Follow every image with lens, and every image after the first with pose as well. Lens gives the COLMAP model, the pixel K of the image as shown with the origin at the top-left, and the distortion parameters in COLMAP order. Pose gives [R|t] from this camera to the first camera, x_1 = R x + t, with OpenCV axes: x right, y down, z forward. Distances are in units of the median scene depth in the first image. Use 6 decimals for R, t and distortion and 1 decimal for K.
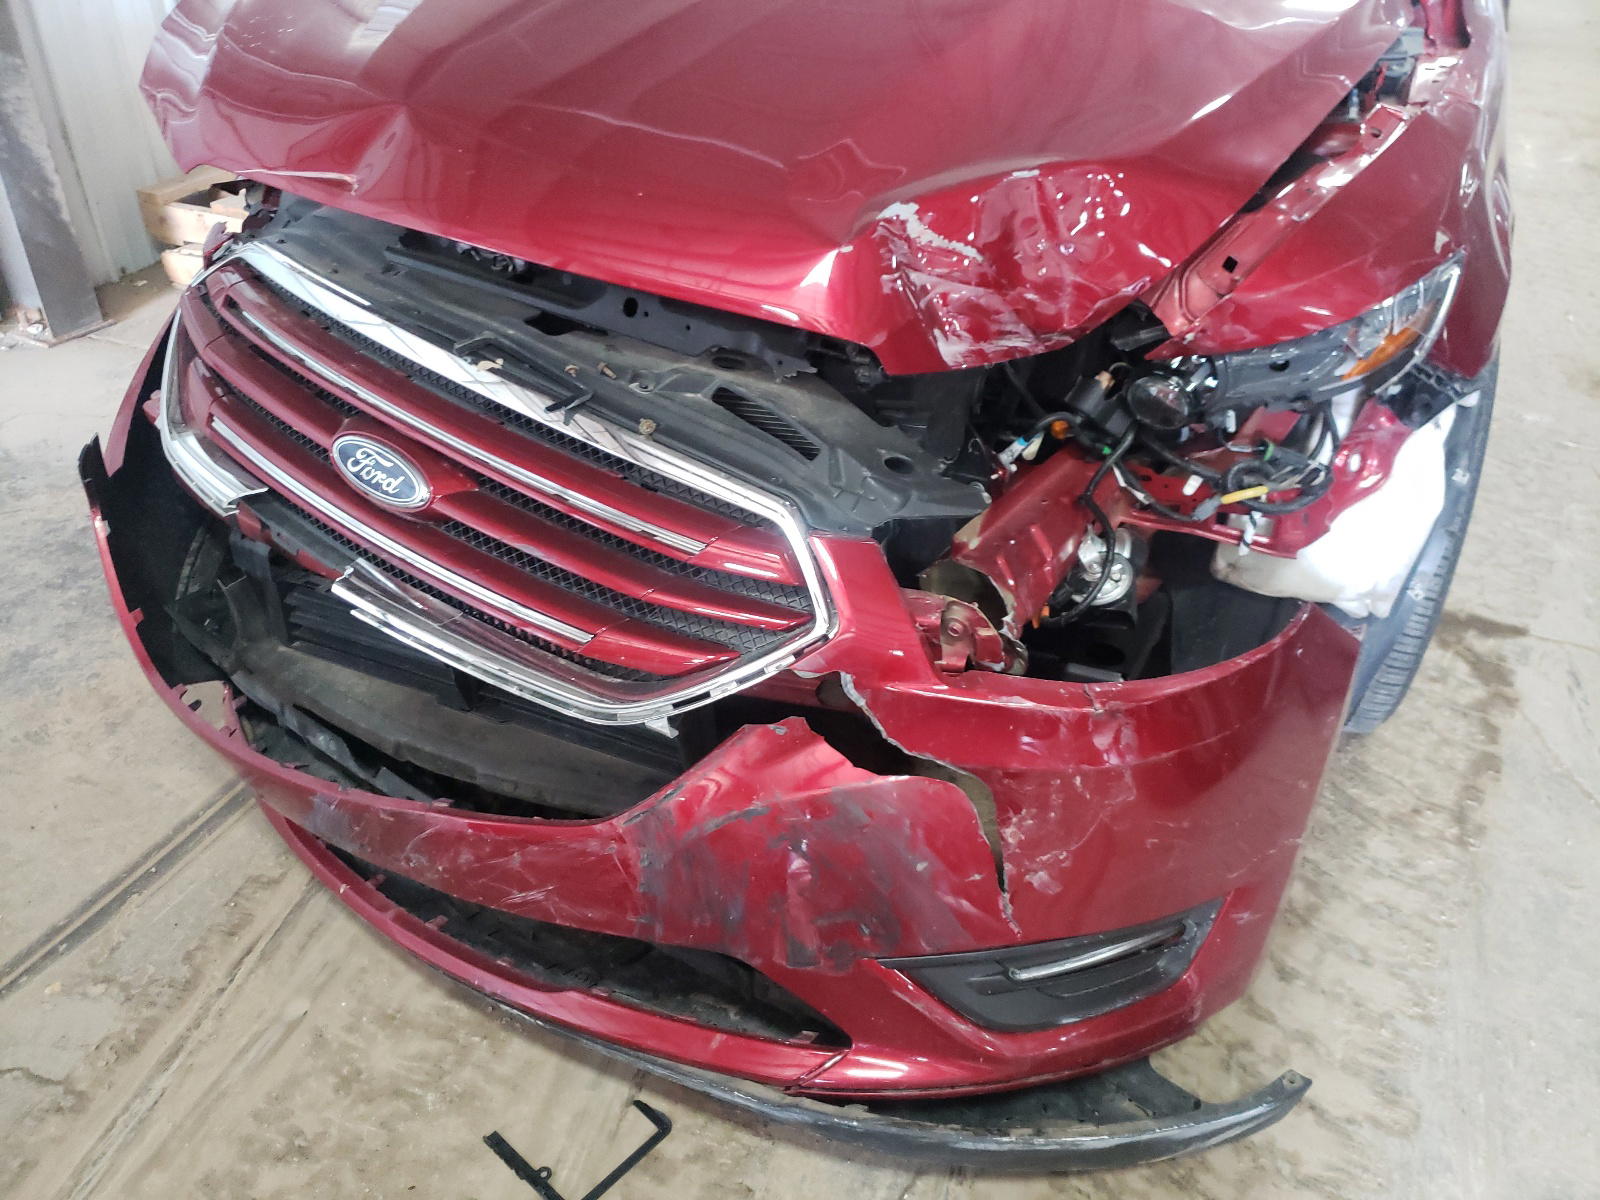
lens RADIAL K [[1247.6, 0, 796.4], [0, 1247.6, 598.8], [0, 0, 1]] dist [0.010042, -0.008648]
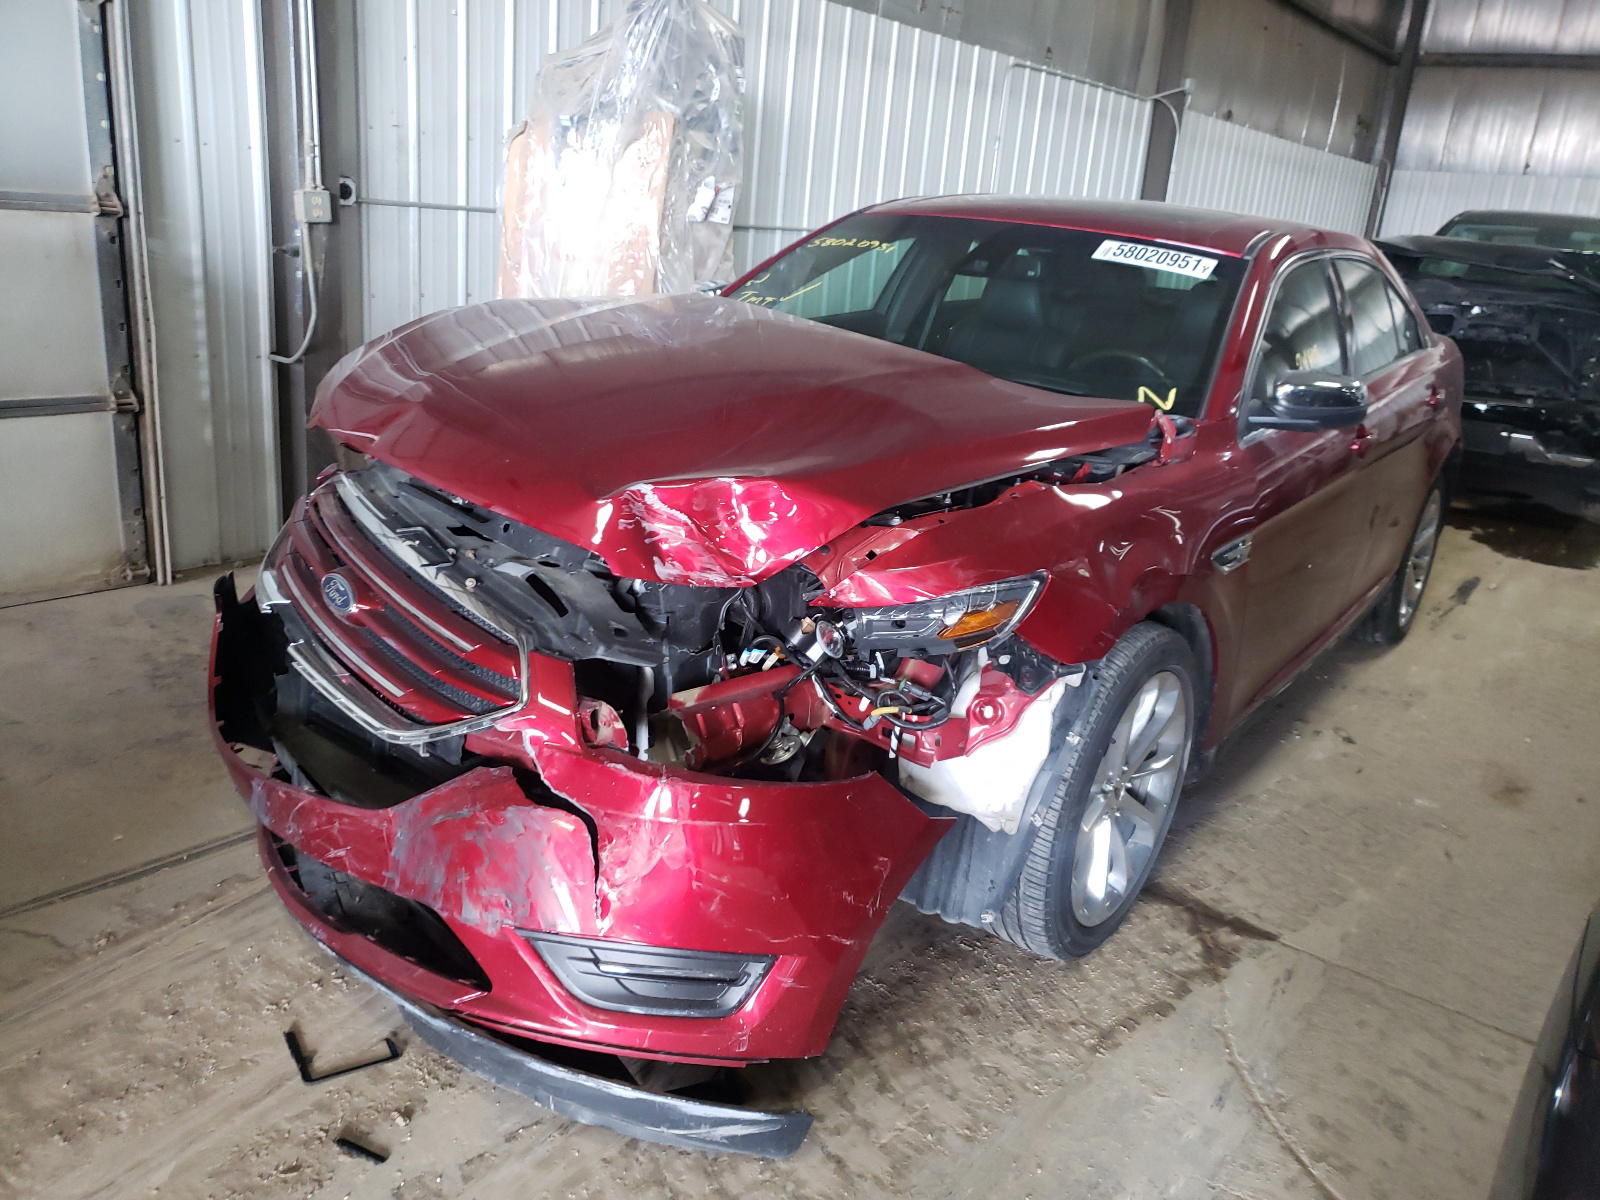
lens RADIAL K [[1247.6, 0, 801.5], [0, 1247.6, 605.6], [0, 0, 1]] dist [0.010042, -0.008648]
pose [[0.961679, 0.142505, -0.234233, 0.683283], [-0.204650, 0.941616, -0.267352, 0.242925], [0.182458, 0.305043, 0.934697, -0.485201]]
